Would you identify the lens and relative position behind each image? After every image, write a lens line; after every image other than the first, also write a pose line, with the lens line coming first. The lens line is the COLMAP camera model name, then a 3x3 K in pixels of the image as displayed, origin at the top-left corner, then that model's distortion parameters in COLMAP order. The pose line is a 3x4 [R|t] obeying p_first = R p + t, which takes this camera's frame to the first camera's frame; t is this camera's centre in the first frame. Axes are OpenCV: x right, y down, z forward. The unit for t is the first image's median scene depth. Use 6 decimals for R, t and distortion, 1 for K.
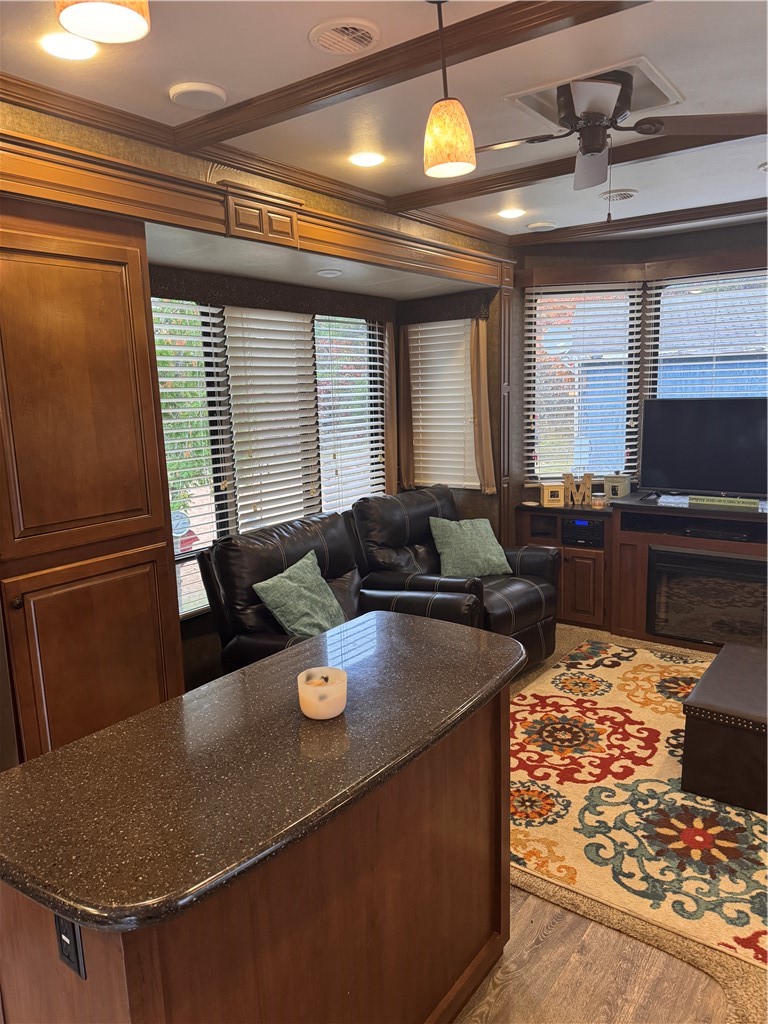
lens RADIAL K [[734.3, 0, 384.0], [0, 734.3, 512.0], [0, 0, 1]] dist [0.054409, -0.077708]
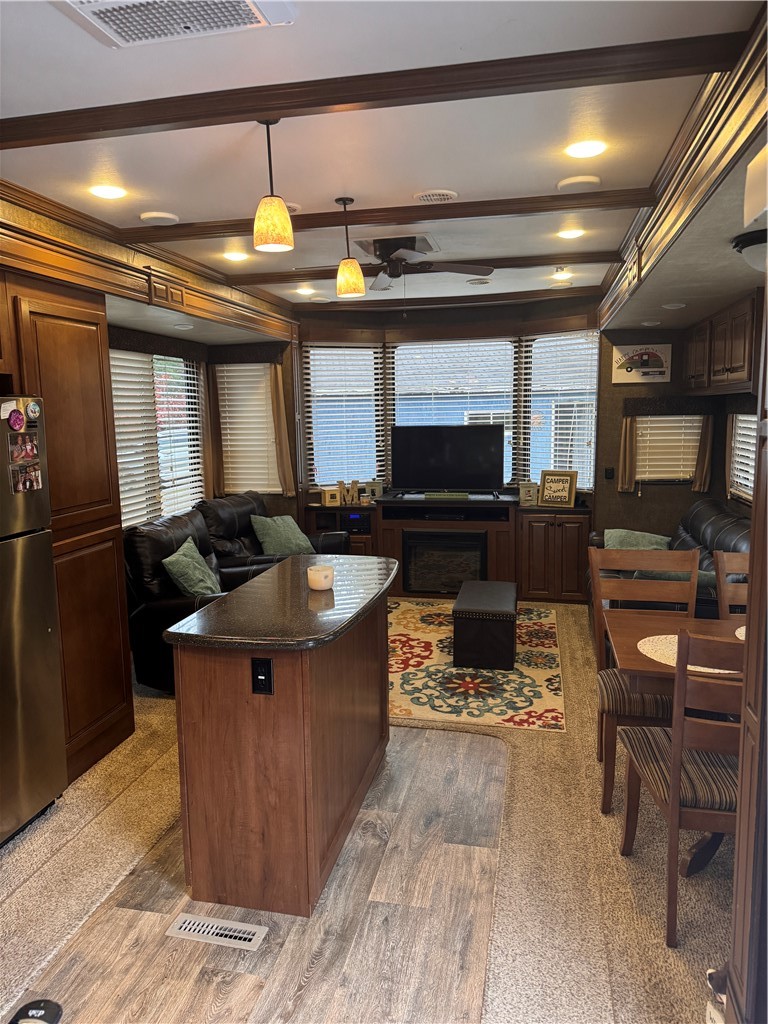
lens RADIAL K [[713.6, 0, 384.0], [0, 713.6, 512.0], [0, 0, 1]] dist [0.077817, -0.076696]
pose [[0.914186, -0.040268, 0.403290, -0.318953], [0.054694, 0.998207, -0.024312, 0.062940], [-0.401588, 0.044283, 0.914749, -0.343285]]
